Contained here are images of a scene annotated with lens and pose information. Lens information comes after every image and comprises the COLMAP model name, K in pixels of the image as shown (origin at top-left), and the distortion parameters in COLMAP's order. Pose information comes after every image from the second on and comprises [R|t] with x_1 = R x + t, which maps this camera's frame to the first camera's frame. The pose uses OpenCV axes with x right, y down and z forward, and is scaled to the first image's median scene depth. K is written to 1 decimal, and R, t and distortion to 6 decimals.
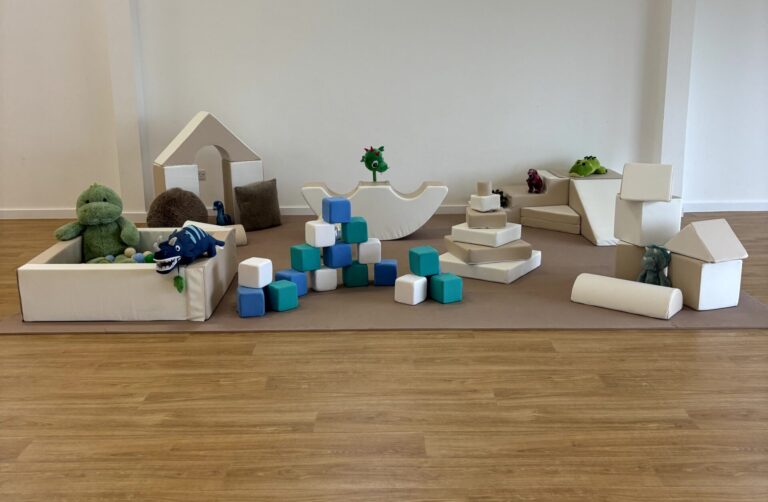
lens RADIAL K [[742.1, 0, 378.6], [0, 742.1, 234.7], [0, 0, 1]] dist [0.009548, 0.000000]
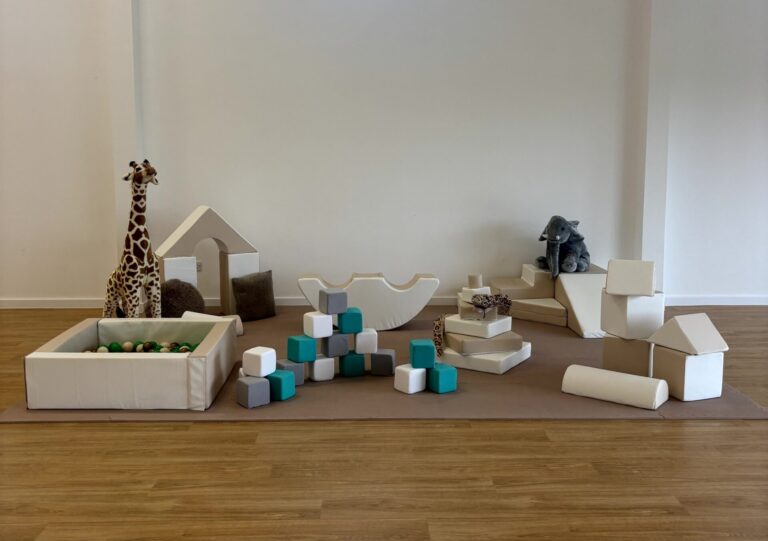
lens RADIAL K [[746.4, 0, 373.9], [0, 746.4, 239.1], [0, 0, 1]] dist [0.001656, 0.000000]
pose [[0.999776, 0.008047, 0.019595, -0.031032], [-0.005737, 0.993325, -0.115210, -0.000838], [-0.020391, 0.115071, 0.993148, -0.065375]]
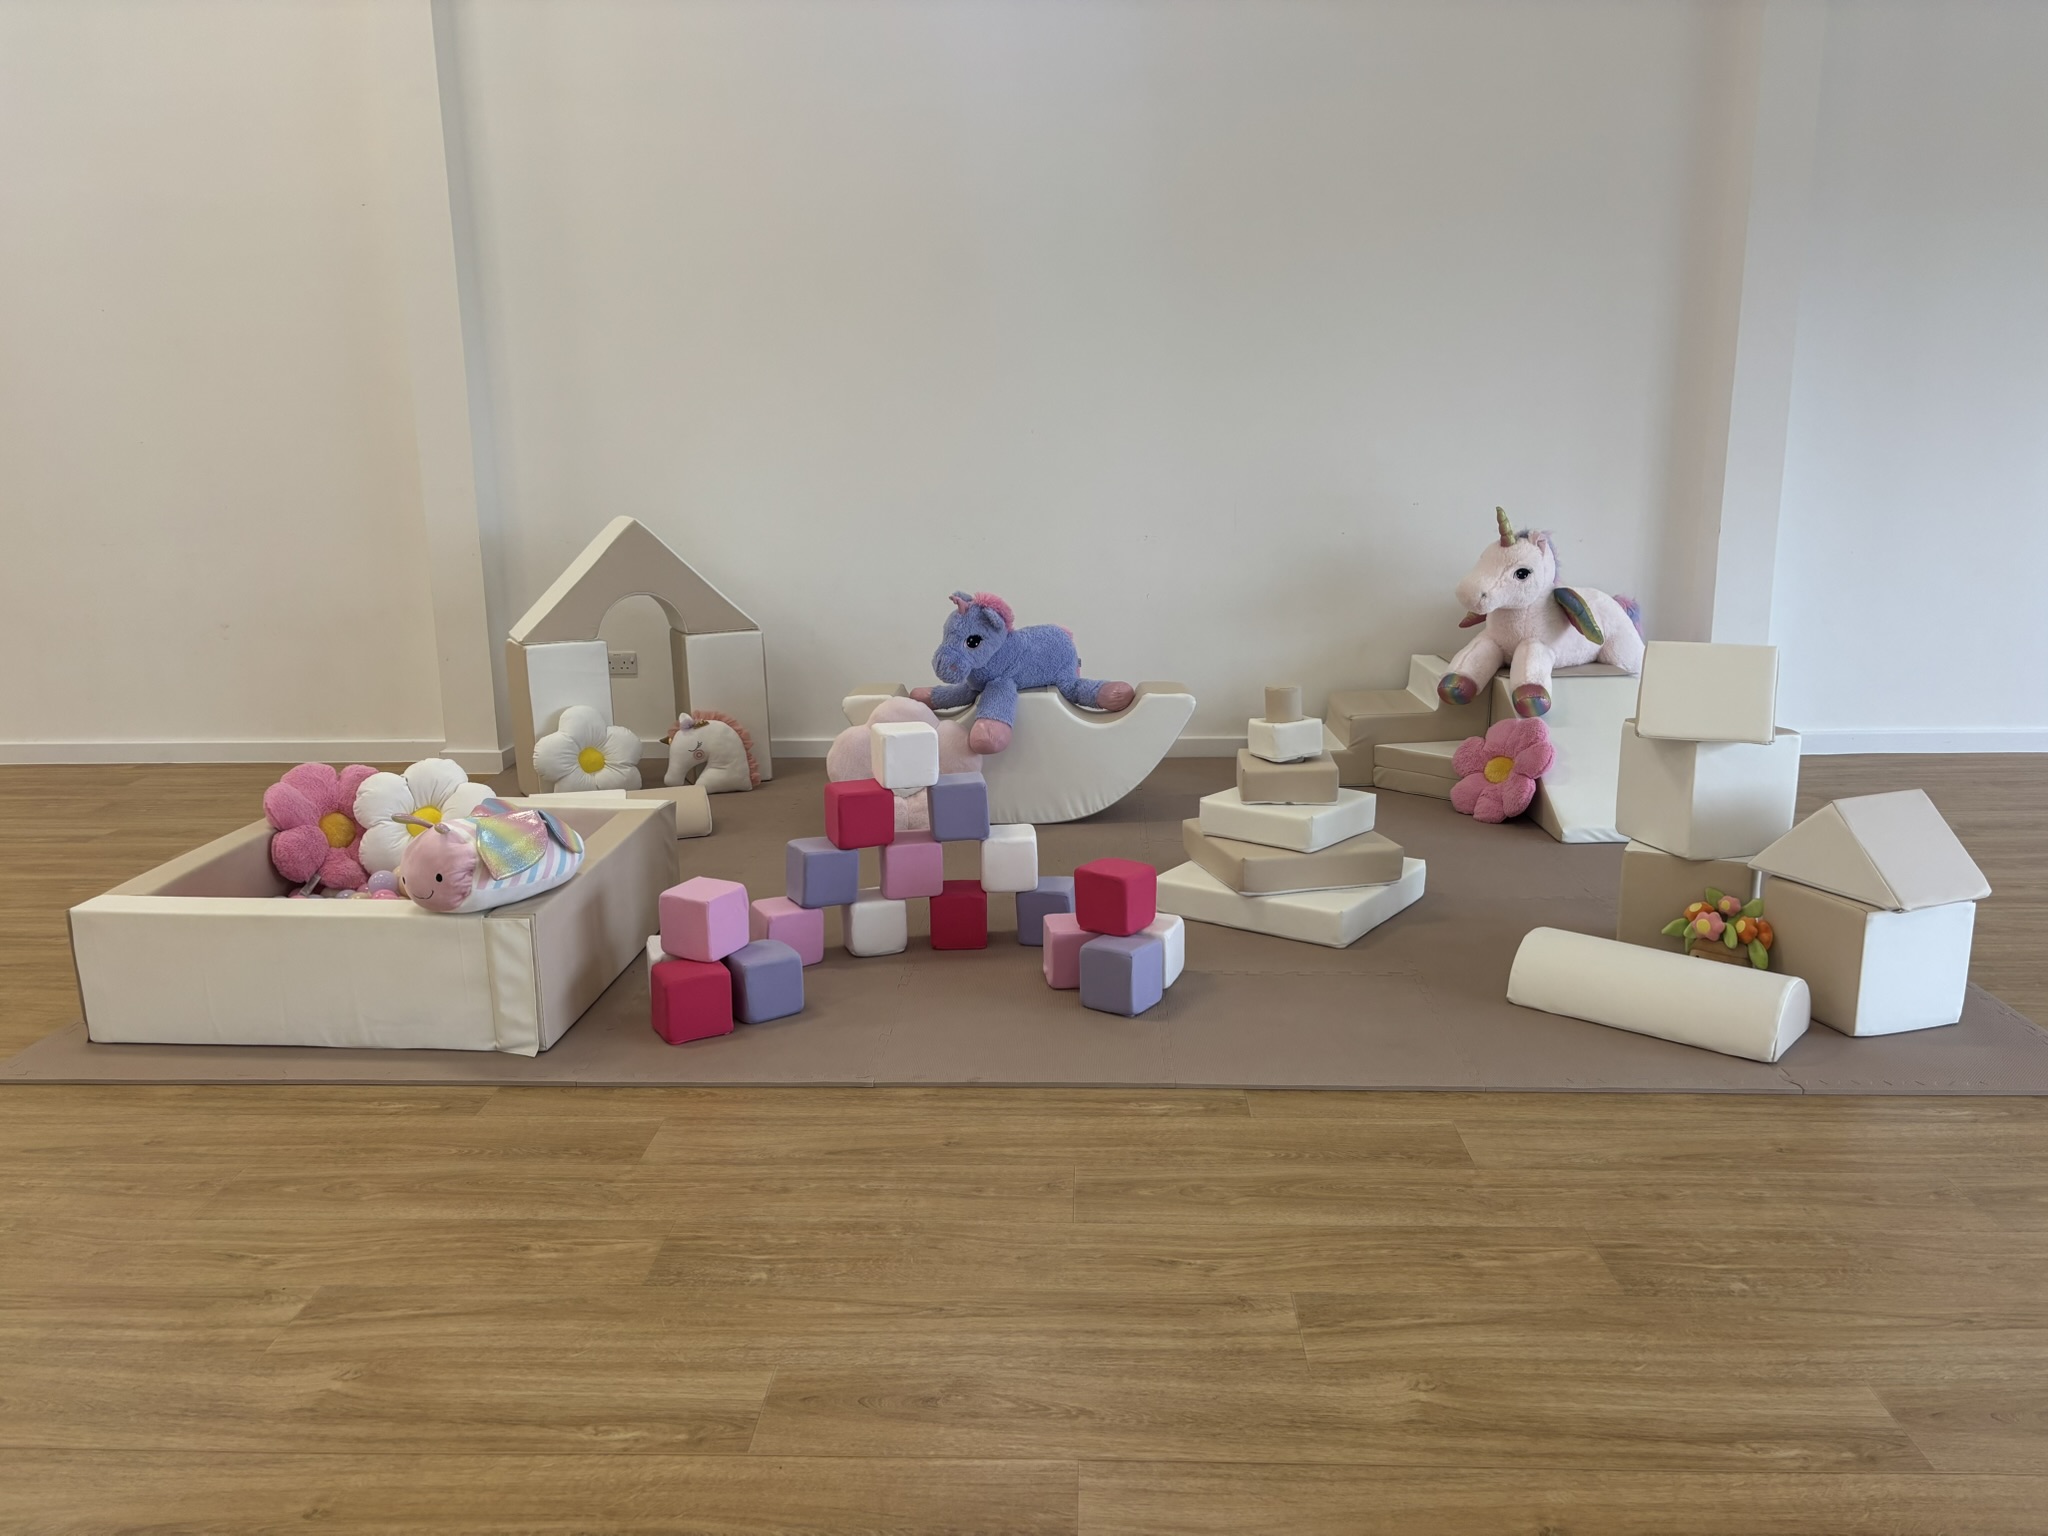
lens RADIAL K [[1485.8, 0, 1036.2], [0, 1485.8, 759.6], [0, 0, 1]] dist [0.005715, 0.005191]
pose [[0.999435, 0.004270, -0.033326, 0.052647], [-0.004645, 0.999927, -0.011172, -0.031876], [0.033276, 0.011320, 0.999382, 0.283187]]
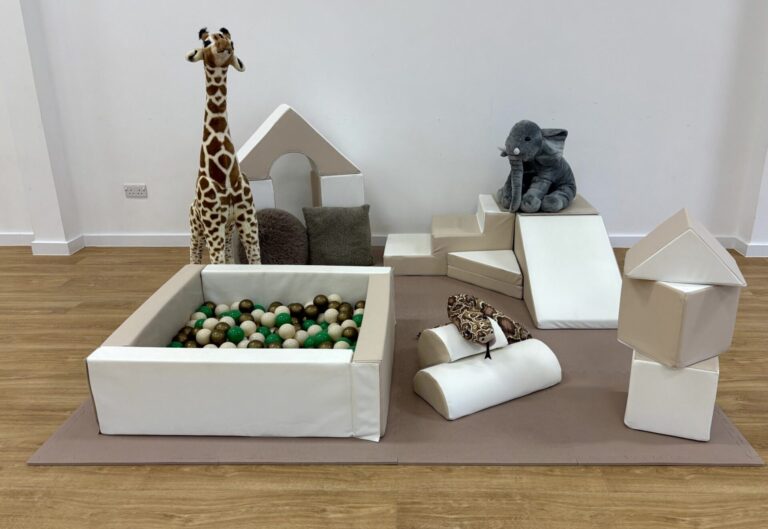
lens RADIAL K [[591.0, 0, 419.2], [0, 591.0, 282.6], [0, 0, 1]] dist [0.000788, 0.016340]
pose [[0.999975, 0.007107, -0.000614, -0.128385], [-0.006983, 0.992857, 0.119102, -0.072537], [0.001456, -0.119094, 0.992882, 0.483103]]
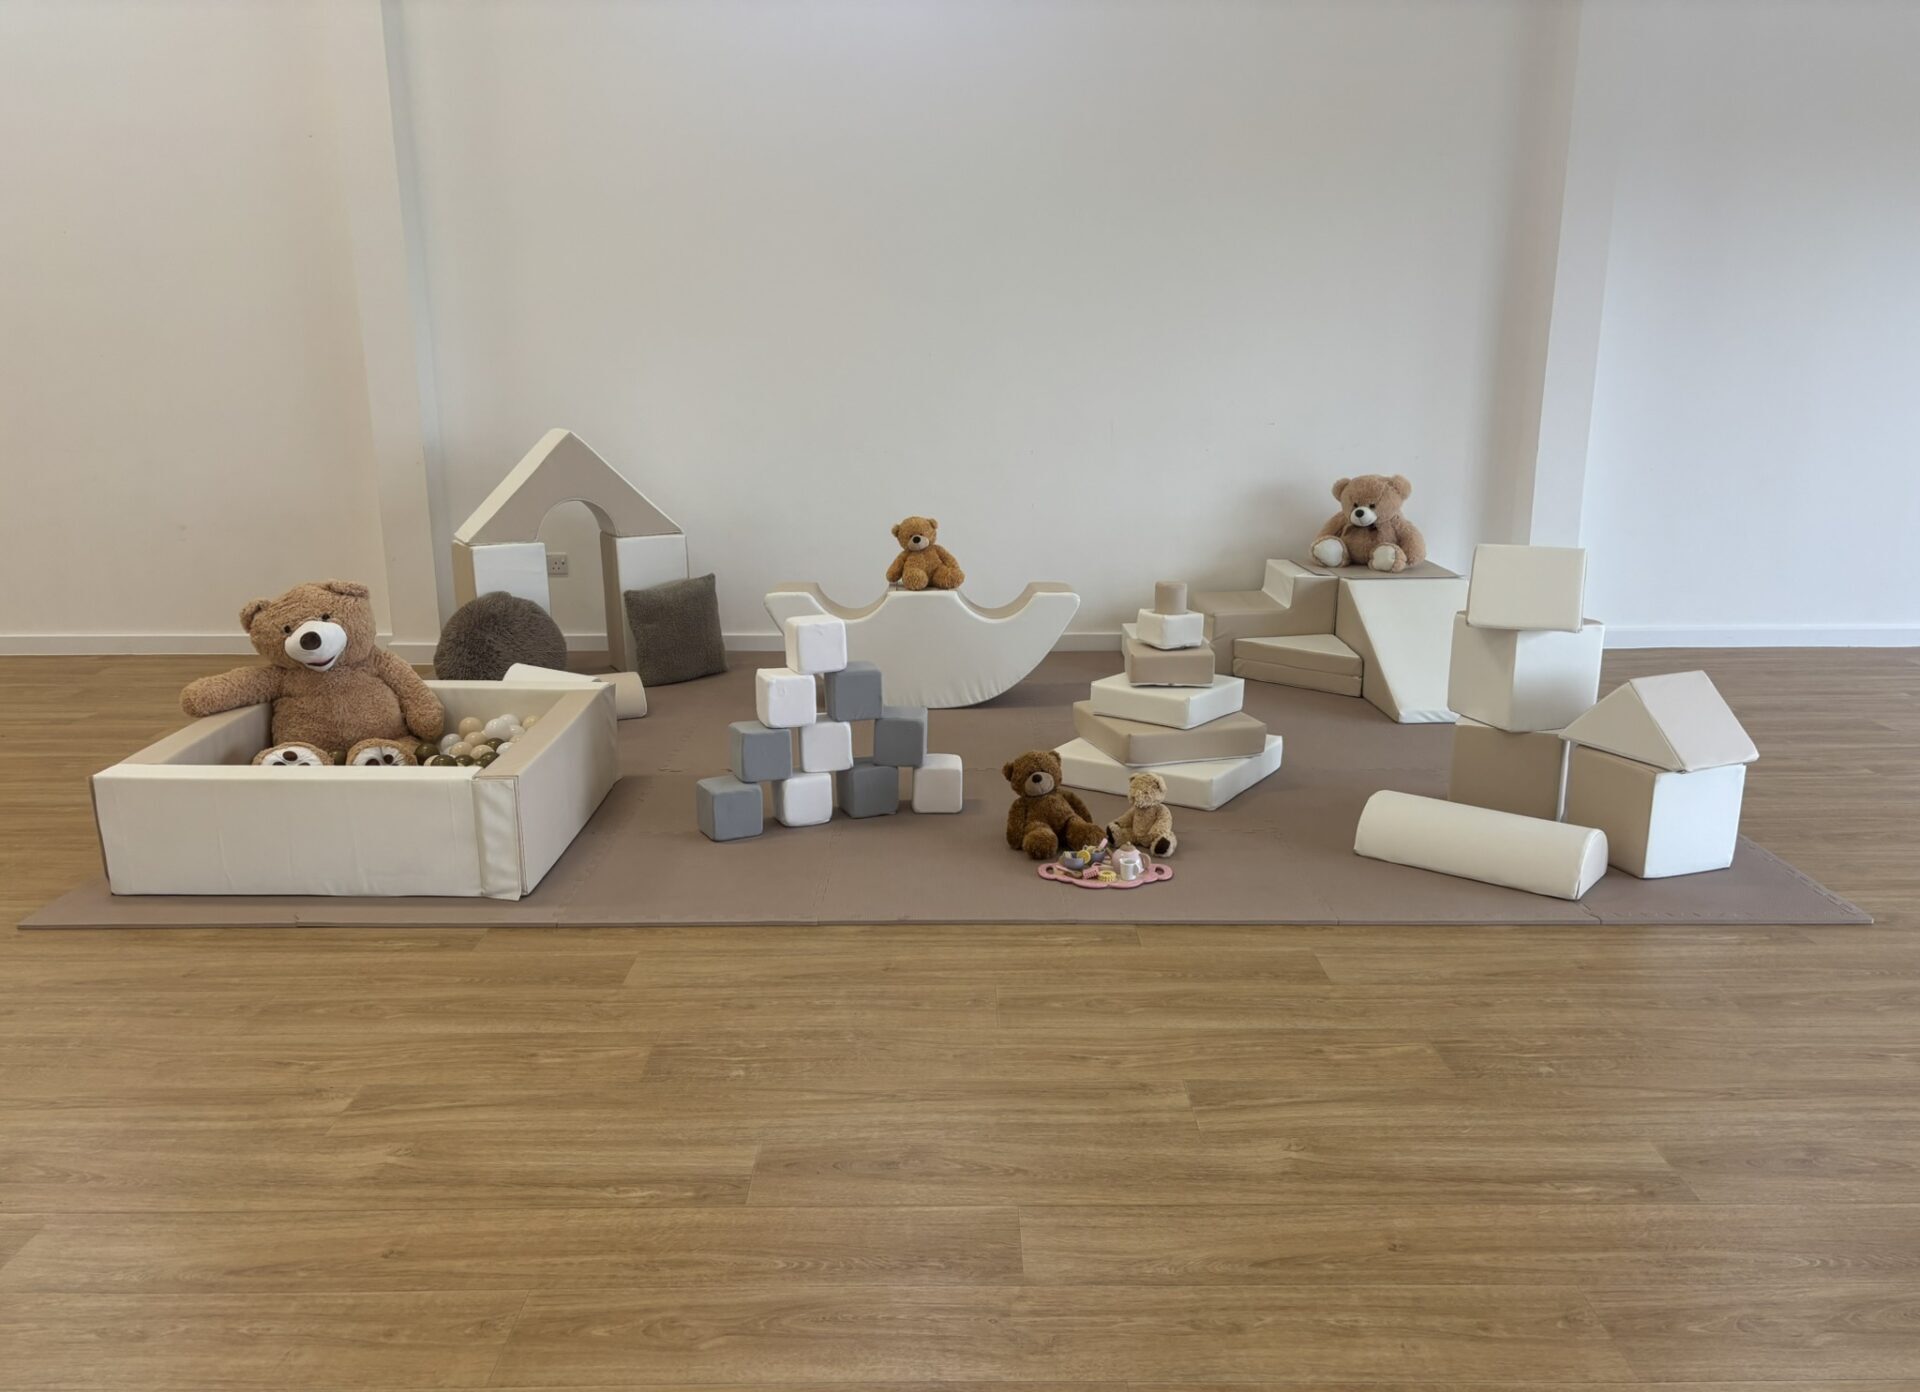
lens RADIAL K [[1391.0, 0, 959.1], [0, 1391.0, 713.2], [0, 0, 1]] dist [0.005058, 0.013834]
pose [[0.999949, 0.005319, 0.008636, 0.017229], [-0.005531, 0.999679, 0.024715, -0.017623], [-0.008502, -0.024761, 0.999657, 0.209406]]
